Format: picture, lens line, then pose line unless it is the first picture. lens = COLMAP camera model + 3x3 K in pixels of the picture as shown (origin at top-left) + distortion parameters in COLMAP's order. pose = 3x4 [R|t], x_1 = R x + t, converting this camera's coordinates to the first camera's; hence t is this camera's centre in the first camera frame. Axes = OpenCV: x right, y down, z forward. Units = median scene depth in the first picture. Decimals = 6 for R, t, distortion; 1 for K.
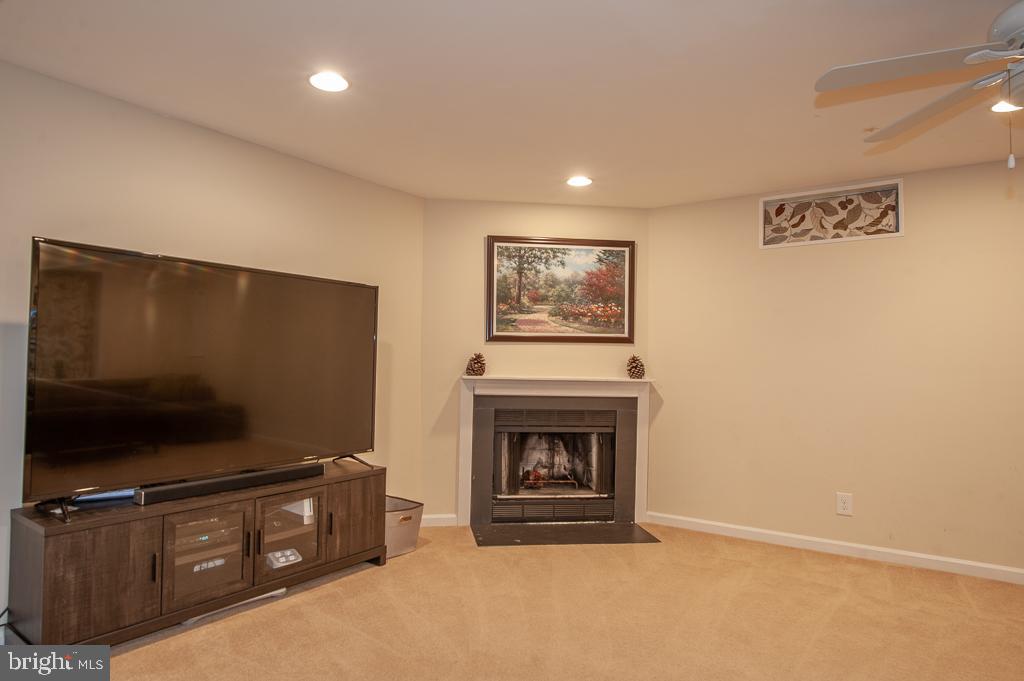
lens RADIAL K [[594.9, 0, 506.7], [0, 594.9, 351.6], [0, 0, 1]] dist [-0.027247, 0.012669]
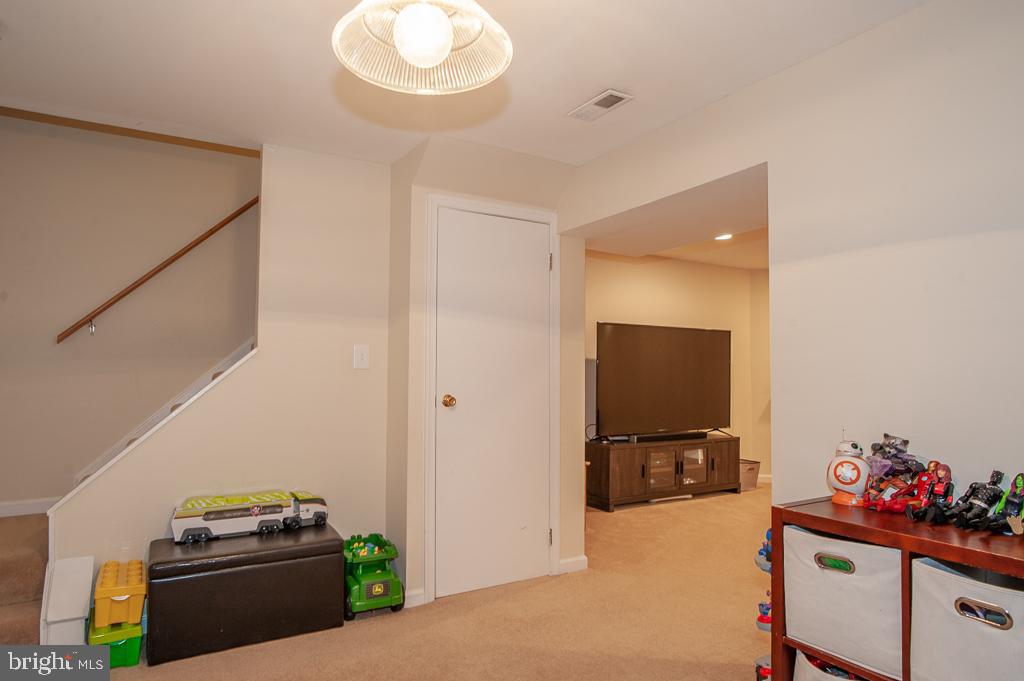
lens RADIAL K [[594.9, 0, 506.7], [0, 594.9, 351.6], [0, 0, 1]] dist [-0.027247, 0.012669]
pose [[0.911842, -0.017189, -0.410181, -0.090025], [0.008303, 0.999691, -0.023435, -0.013424], [0.410457, 0.017963, 0.911703, -0.680230]]
